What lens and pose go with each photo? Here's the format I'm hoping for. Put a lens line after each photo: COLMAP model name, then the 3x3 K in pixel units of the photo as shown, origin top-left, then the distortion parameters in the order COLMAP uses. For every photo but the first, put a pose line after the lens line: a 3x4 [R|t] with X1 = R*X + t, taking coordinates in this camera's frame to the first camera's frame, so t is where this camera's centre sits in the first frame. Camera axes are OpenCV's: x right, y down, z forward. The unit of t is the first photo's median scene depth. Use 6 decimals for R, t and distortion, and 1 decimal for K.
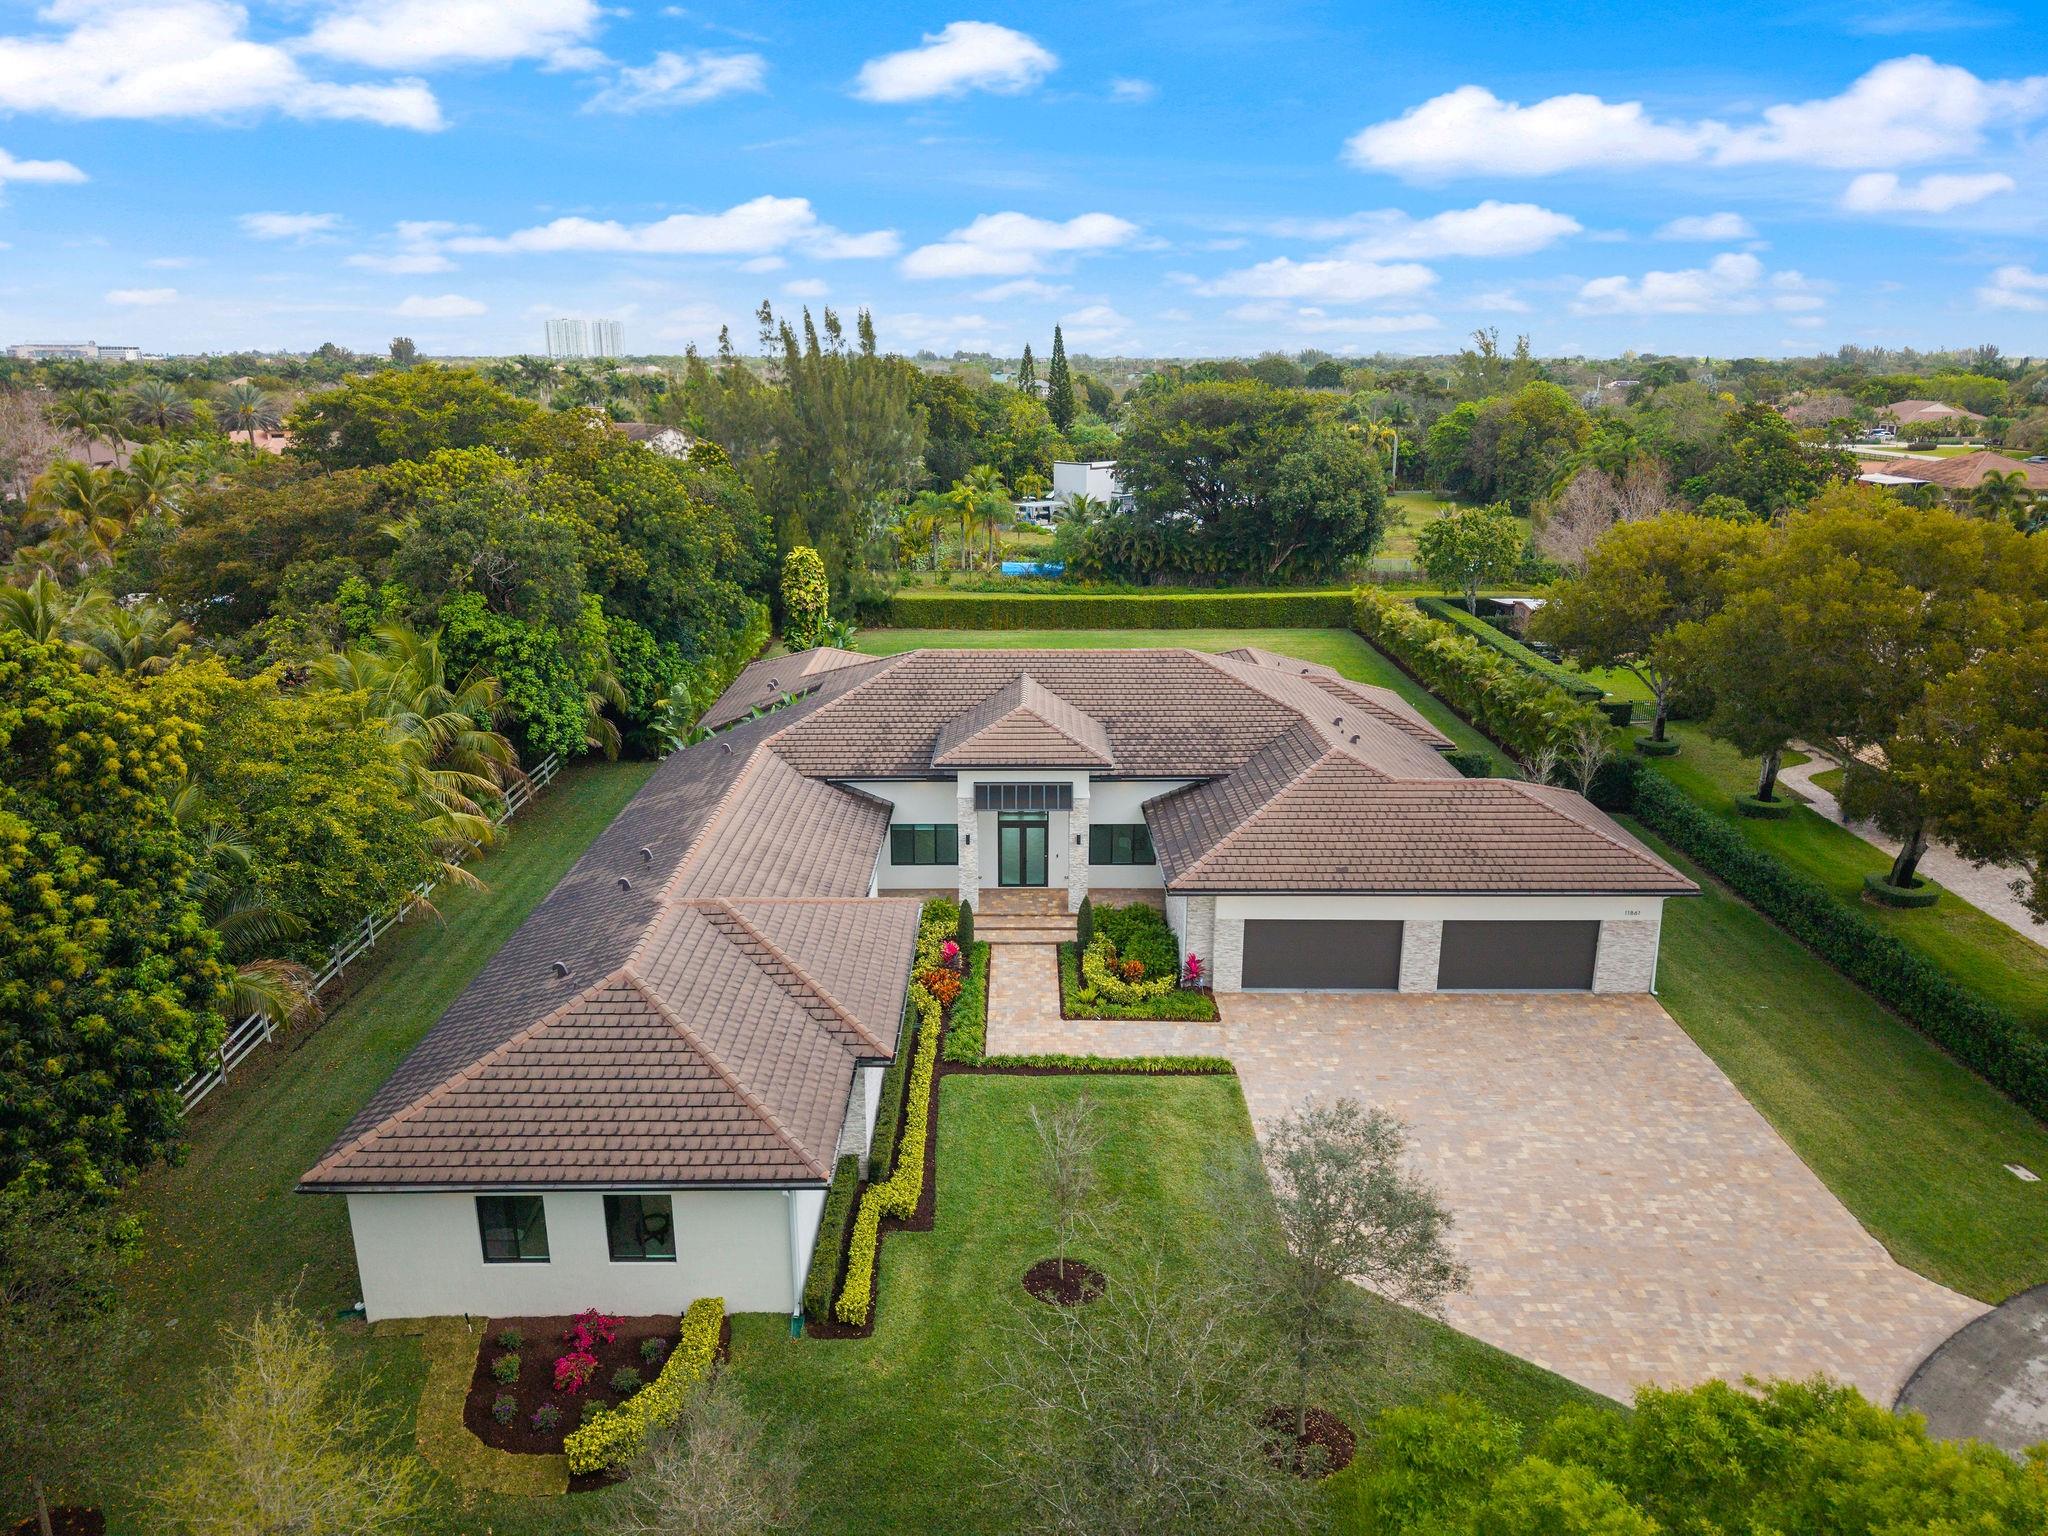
lens RADIAL K [[1381.5, 0, 1027.9], [0, 1381.5, 768.7], [0, 0, 1]] dist [-0.003466, -0.007311]
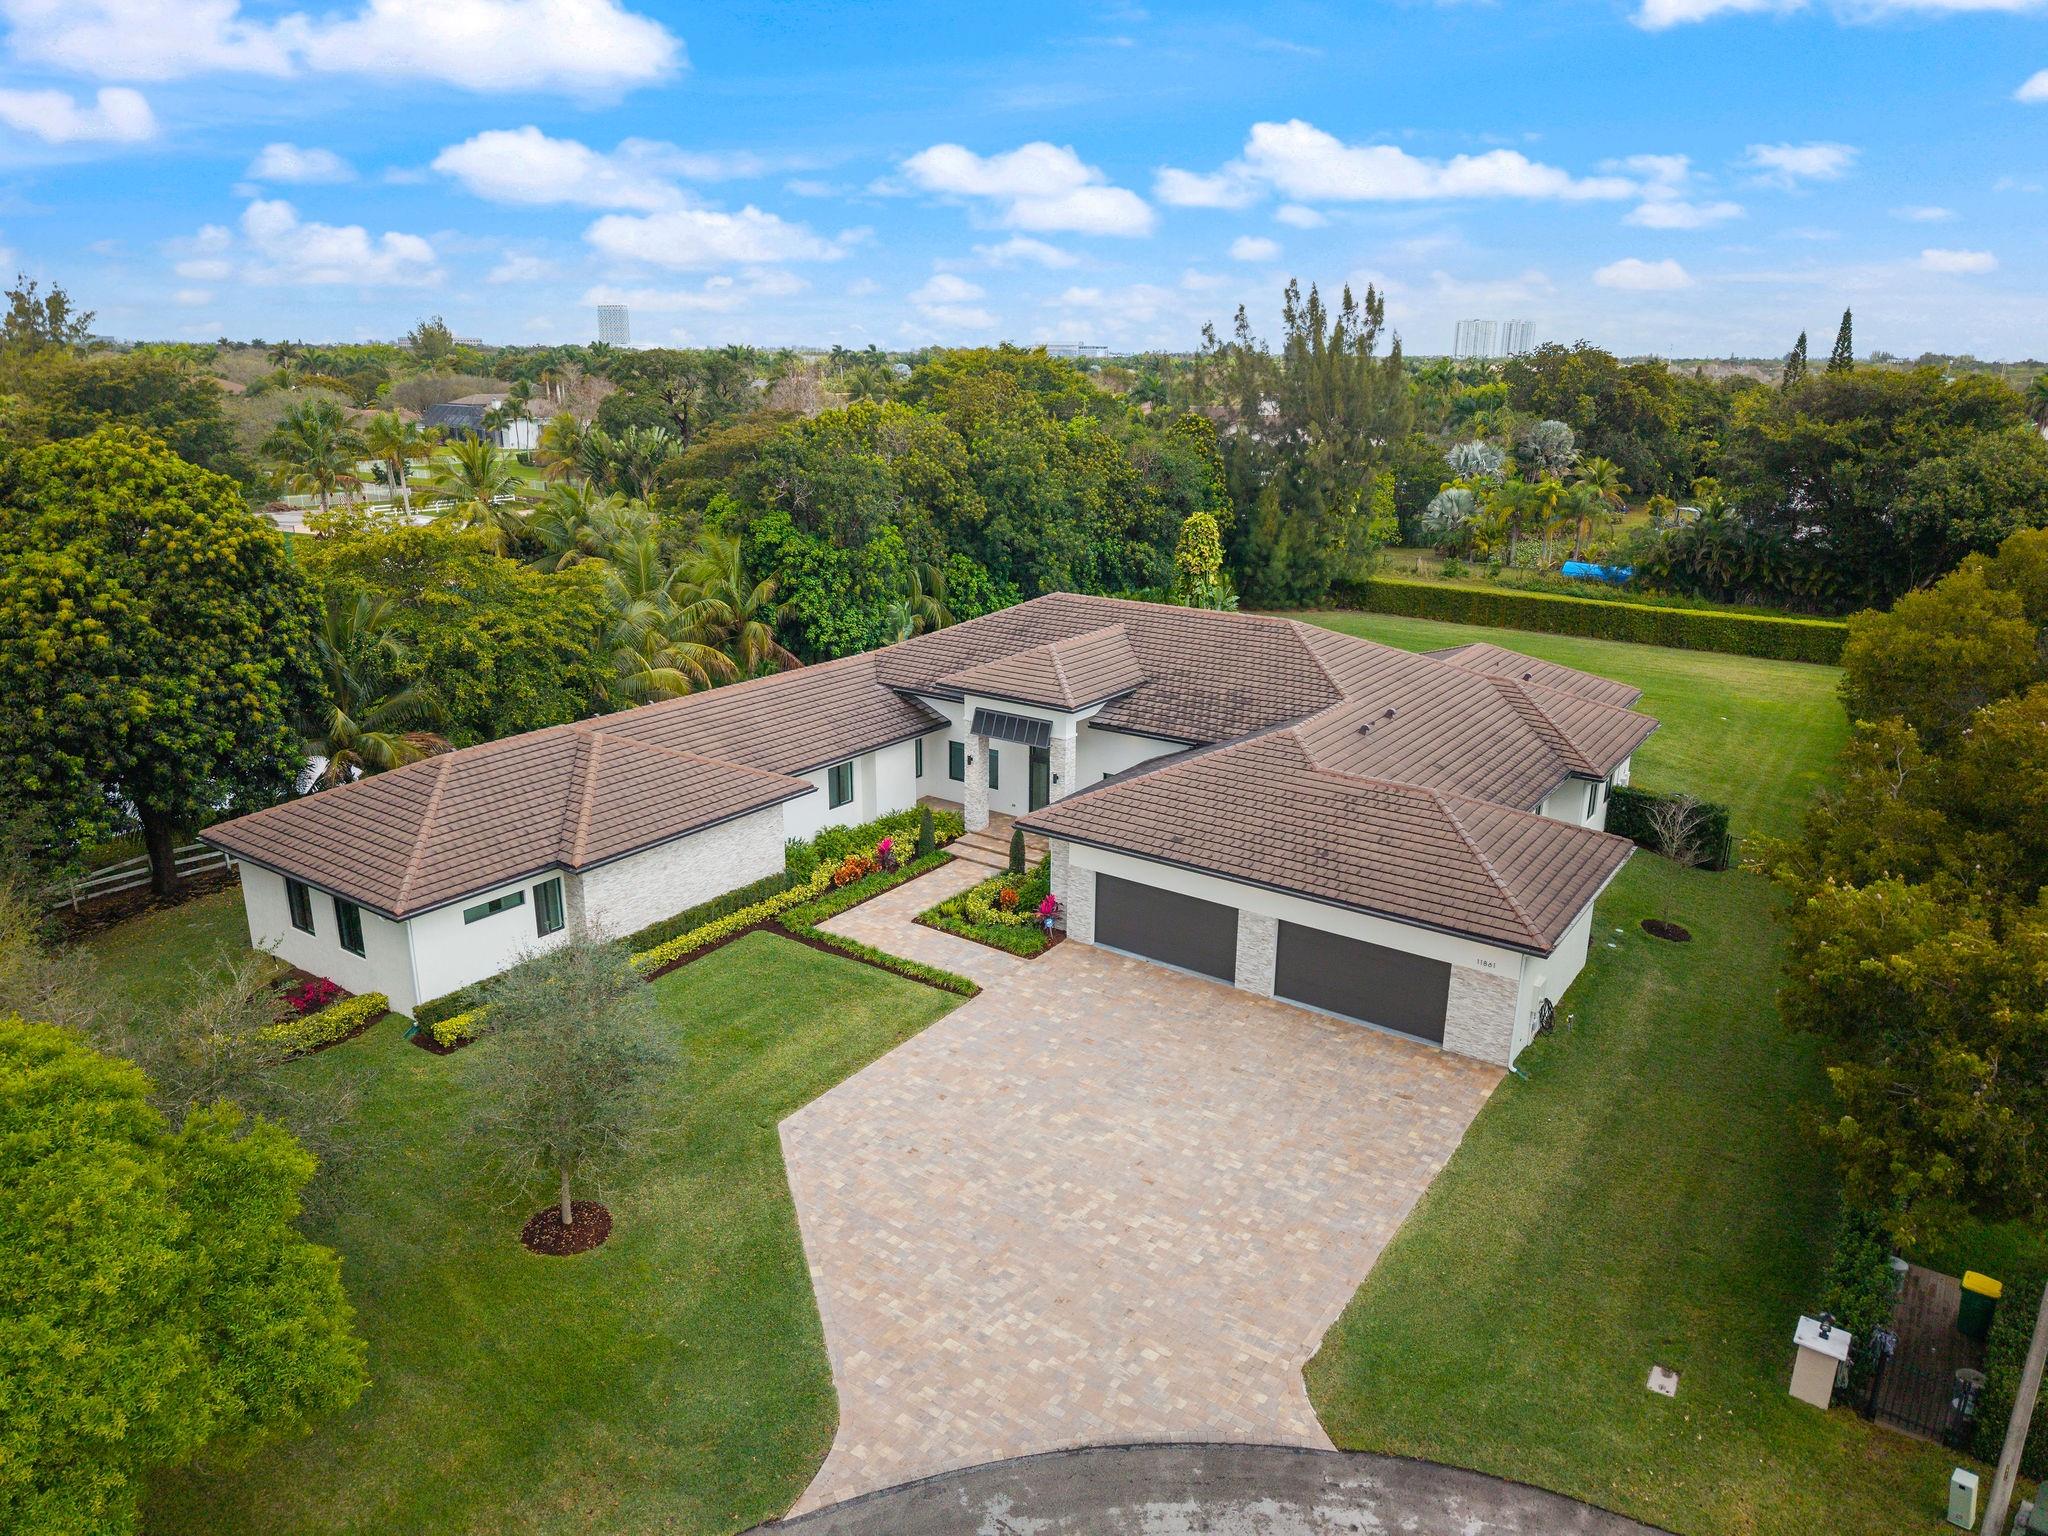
lens RADIAL K [[1381.5, 0, 1027.9], [0, 1381.5, 768.7], [0, 0, 1]] dist [-0.003466, -0.007311]
pose [[0.815498, 0.172755, -0.552375, 0.589514], [-0.171490, 0.983679, 0.054466, -0.008319], [0.552769, 0.050310, 0.831815, 0.130366]]
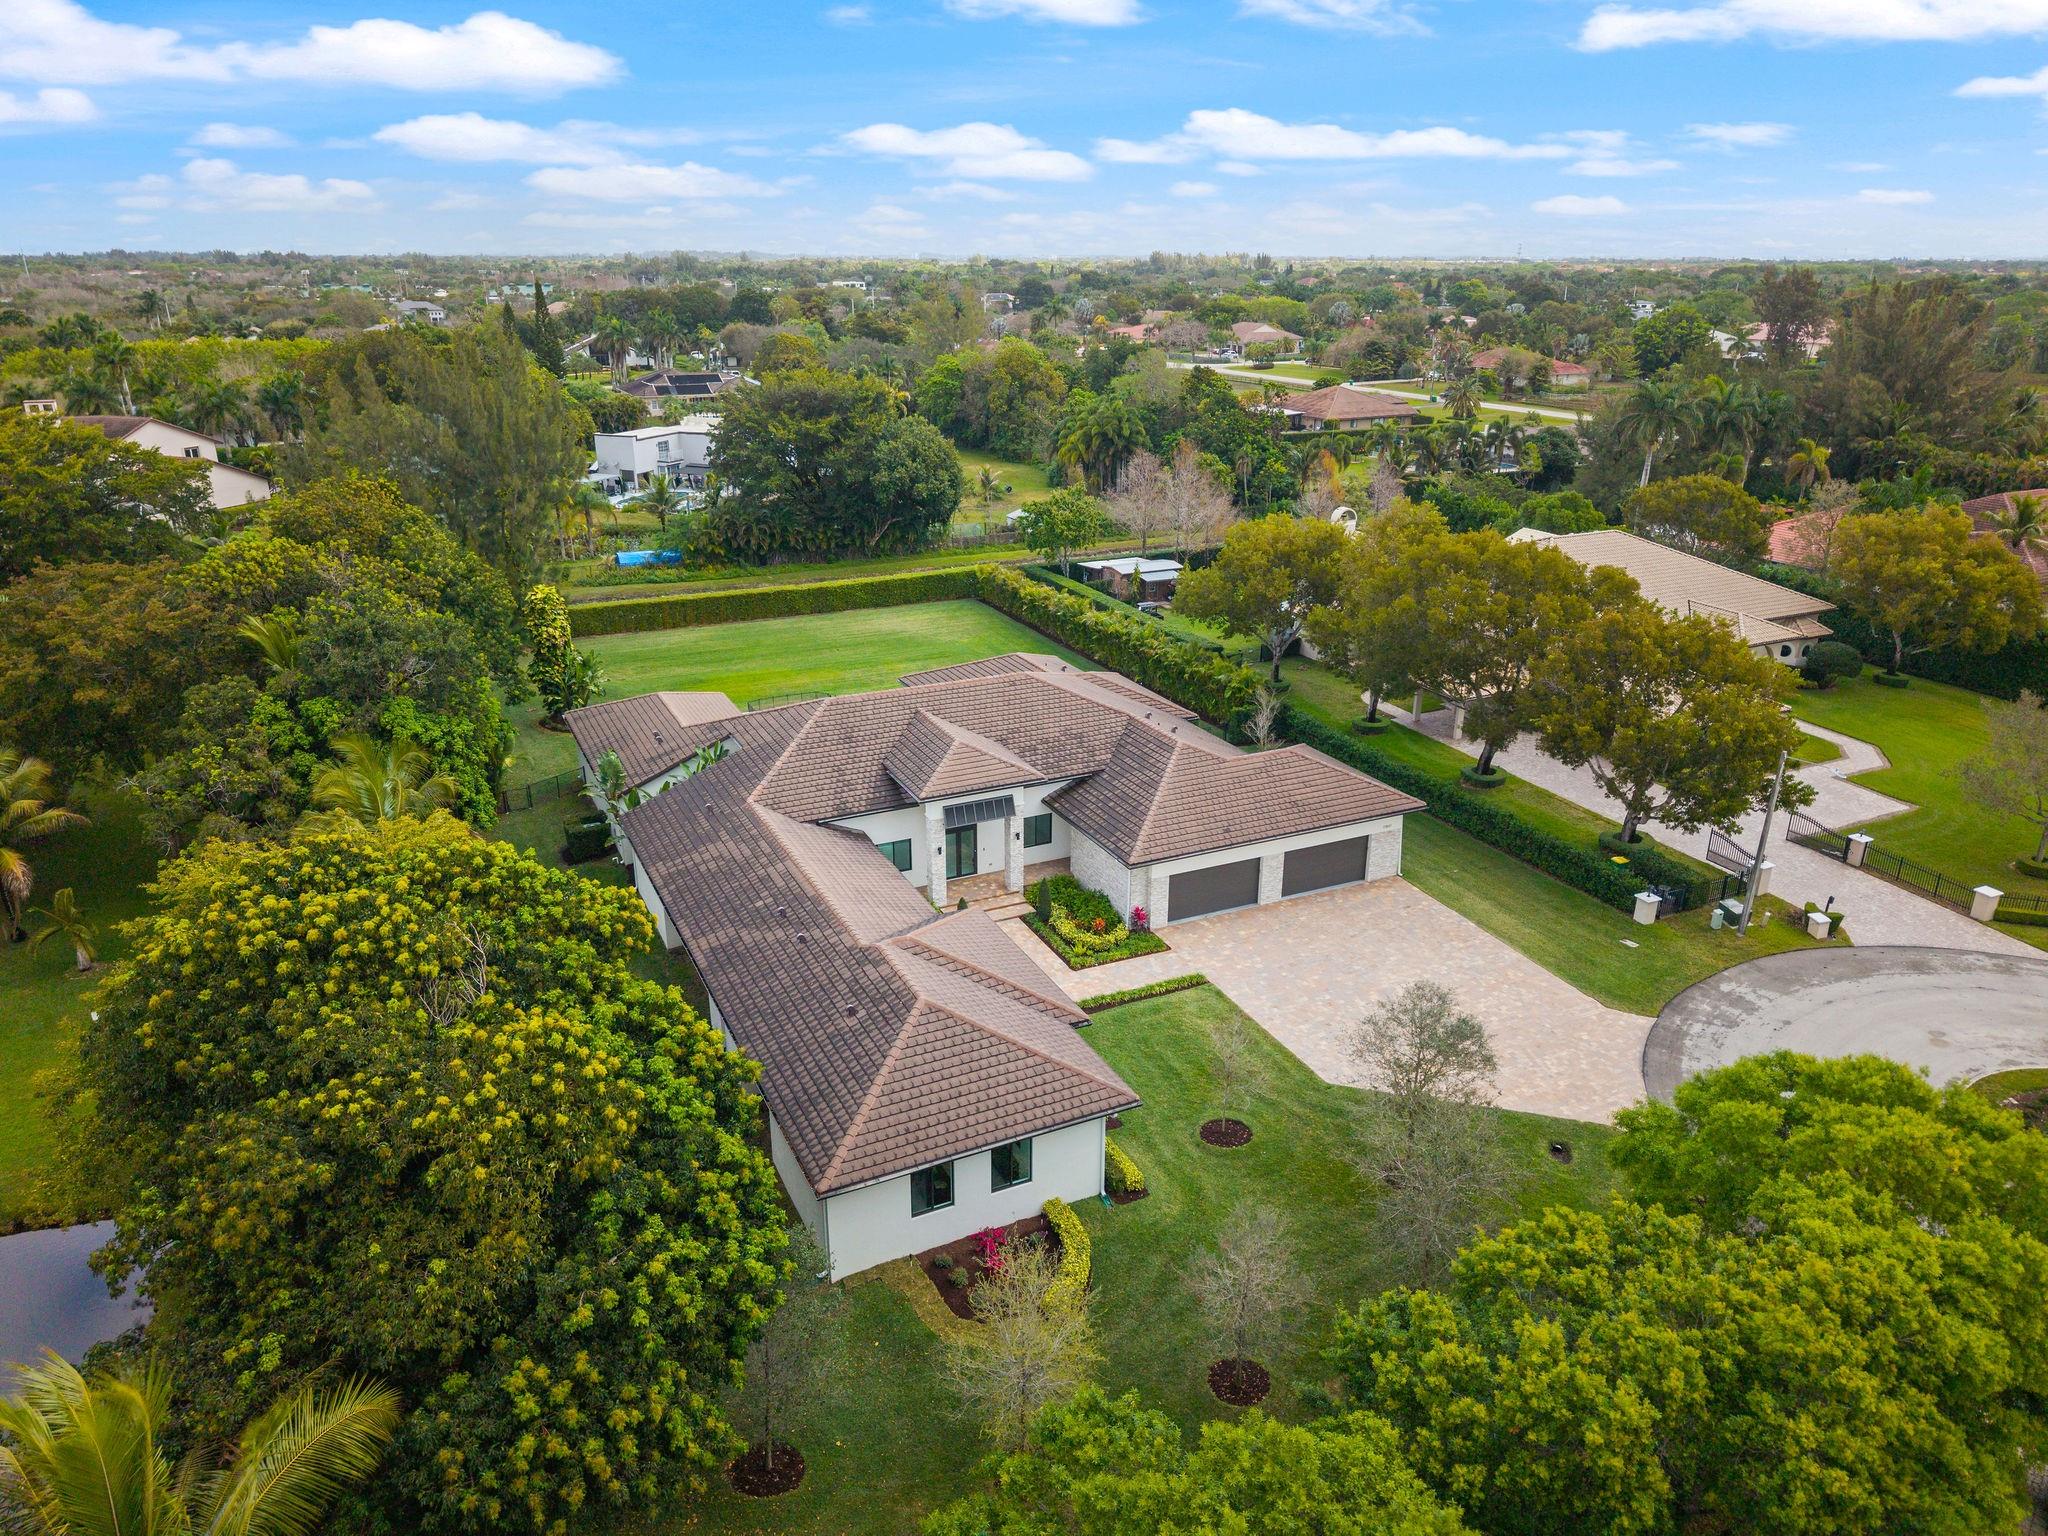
lens RADIAL K [[1381.5, 0, 1027.9], [0, 1381.5, 768.7], [0, 0, 1]] dist [-0.003466, -0.007311]
pose [[0.902704, -0.148001, 0.404007, -0.480500], [0.119184, 0.988247, 0.095727, -0.138444], [-0.413427, -0.038262, 0.909733, -0.208269]]
